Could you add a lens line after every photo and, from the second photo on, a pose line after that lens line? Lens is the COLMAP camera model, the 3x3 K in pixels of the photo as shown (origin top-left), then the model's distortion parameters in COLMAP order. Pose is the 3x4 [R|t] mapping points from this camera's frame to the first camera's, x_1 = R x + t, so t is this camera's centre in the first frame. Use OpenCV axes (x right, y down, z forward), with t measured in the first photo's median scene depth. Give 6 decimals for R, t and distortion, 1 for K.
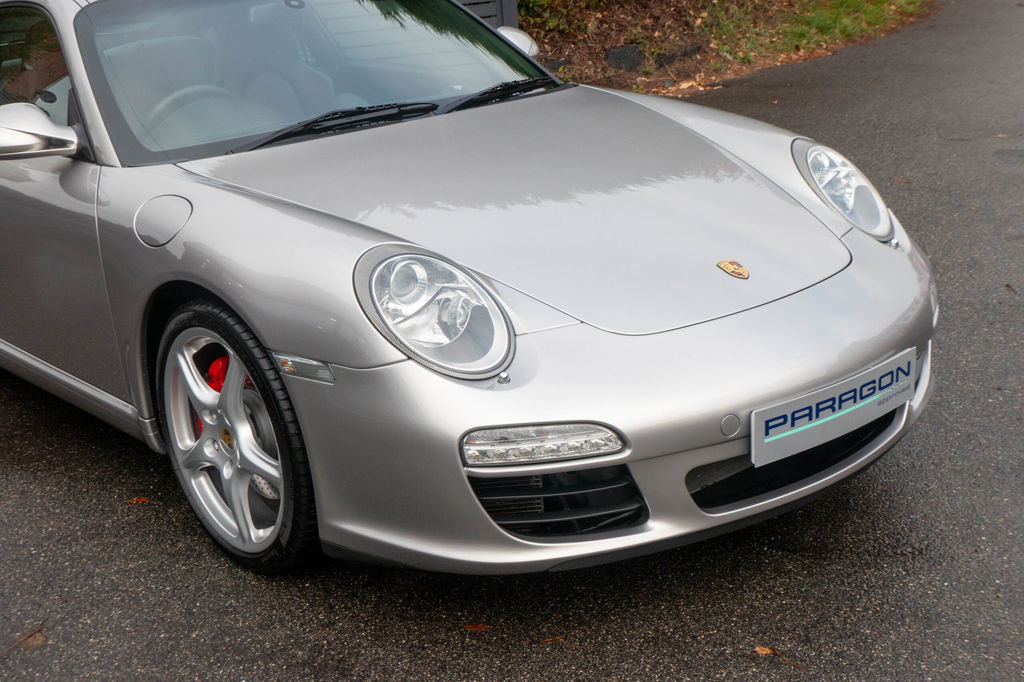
lens RADIAL K [[1479.9, 0, 511.6], [0, 1479.9, 333.3], [0, 0, 1]] dist [-0.060750, 0.000000]
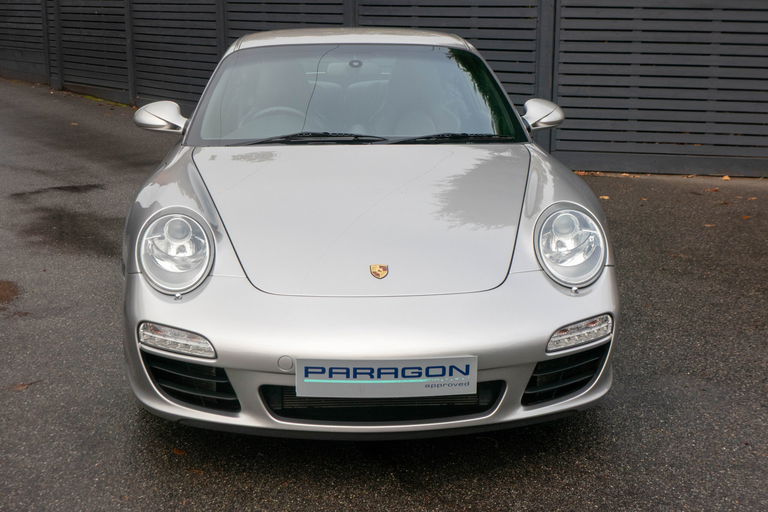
lens RADIAL K [[1109.9, 0, 383.3], [0, 1109.9, 255.2], [0, 0, 1]] dist [-0.060750, 0.000000]
pose [[0.807175, 0.203599, -0.554090, 0.137908], [-0.231623, 0.972601, 0.019962, -0.014804], [0.542973, 0.112227, 0.832217, 0.019405]]
